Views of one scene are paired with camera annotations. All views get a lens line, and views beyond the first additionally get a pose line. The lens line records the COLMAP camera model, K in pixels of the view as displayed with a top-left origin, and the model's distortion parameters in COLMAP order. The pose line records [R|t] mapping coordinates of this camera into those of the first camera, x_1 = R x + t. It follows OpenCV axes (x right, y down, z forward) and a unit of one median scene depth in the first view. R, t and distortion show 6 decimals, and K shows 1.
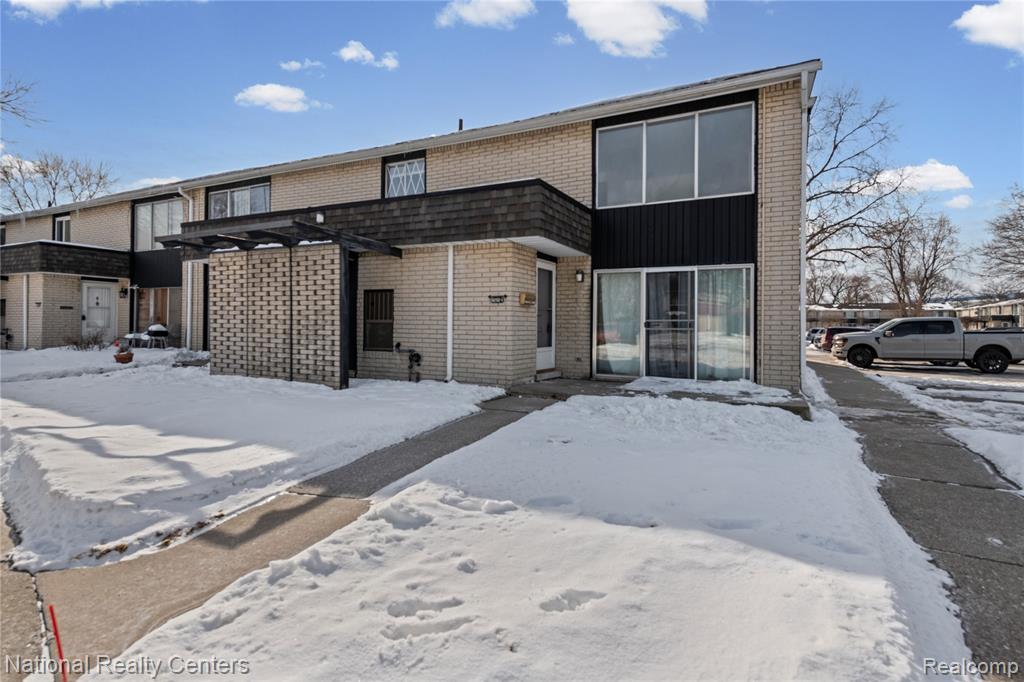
lens RADIAL K [[516.9, 0, 512.5], [0, 516.9, 298.8], [0, 0, 1]] dist [0.001230, -0.000070]
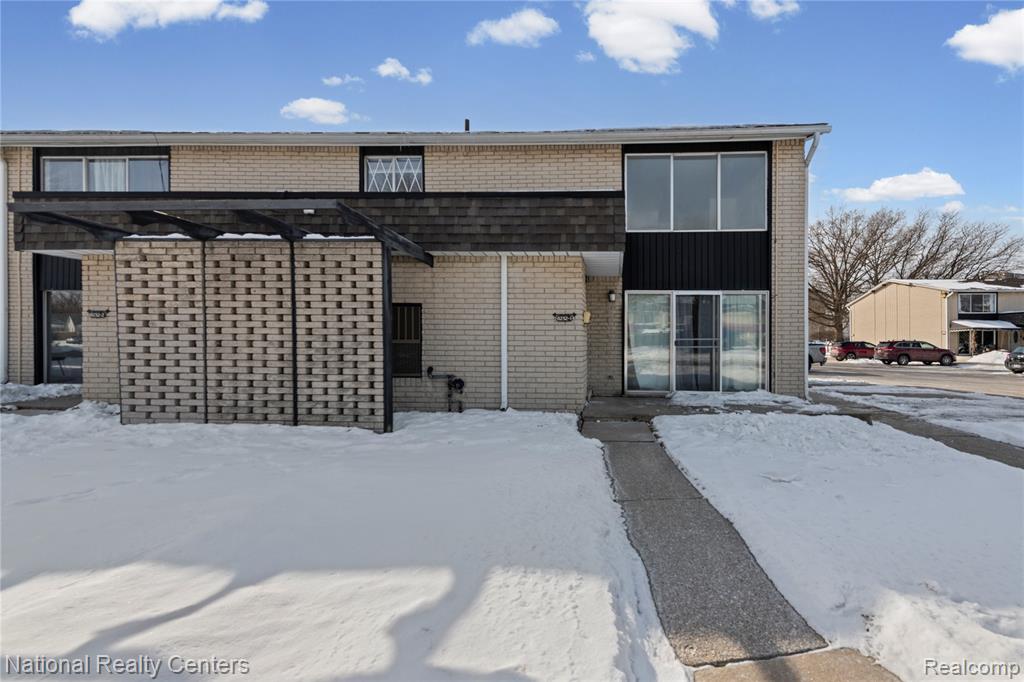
lens RADIAL K [[412.5, 0, 512.8], [0, 412.5, 328.0], [0, 0, 1]] dist [0.004294, -0.000237]
pose [[0.904818, 0.004489, 0.425774, -0.406718], [-0.016575, 0.999558, 0.024685, 0.002464], [-0.425475, -0.029392, 0.904493, 0.353327]]
